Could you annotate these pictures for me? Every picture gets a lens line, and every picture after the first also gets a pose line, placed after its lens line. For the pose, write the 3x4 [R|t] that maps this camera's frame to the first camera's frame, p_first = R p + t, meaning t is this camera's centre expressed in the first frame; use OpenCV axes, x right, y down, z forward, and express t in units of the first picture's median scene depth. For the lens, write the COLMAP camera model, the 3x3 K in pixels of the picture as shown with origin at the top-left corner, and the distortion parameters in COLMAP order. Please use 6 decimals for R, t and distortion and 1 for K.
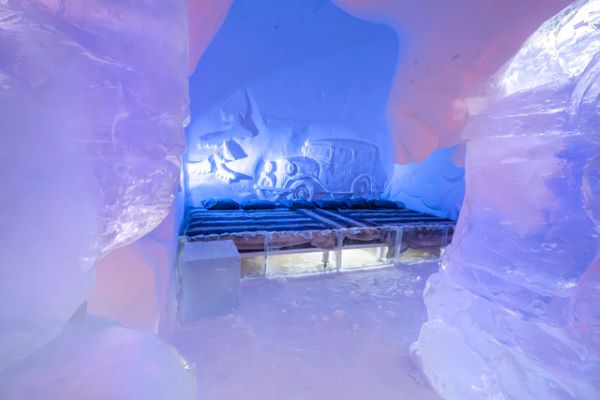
lens RADIAL K [[250.8, 0, 300.0], [0, 250.8, 200.0], [0, 0, 1]] dist [-0.004916, -0.000424]
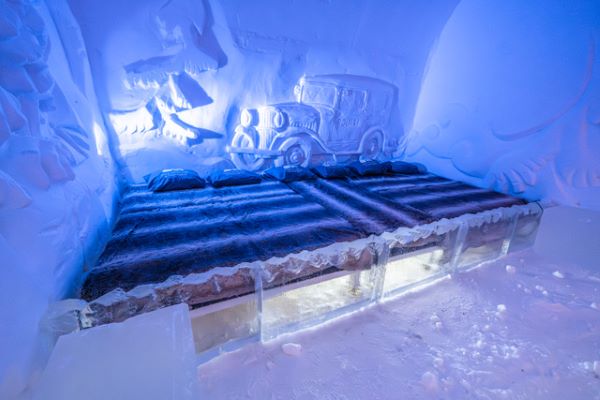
lens RADIAL K [[250.8, 0, 300.0], [0, 250.8, 200.0], [0, 0, 1]] dist [-0.004916, -0.000424]
pose [[0.995302, -0.033774, 0.090737, -0.051369], [0.014187, 0.977942, 0.208393, -0.056392], [-0.095774, -0.206126, 0.973827, 0.292683]]
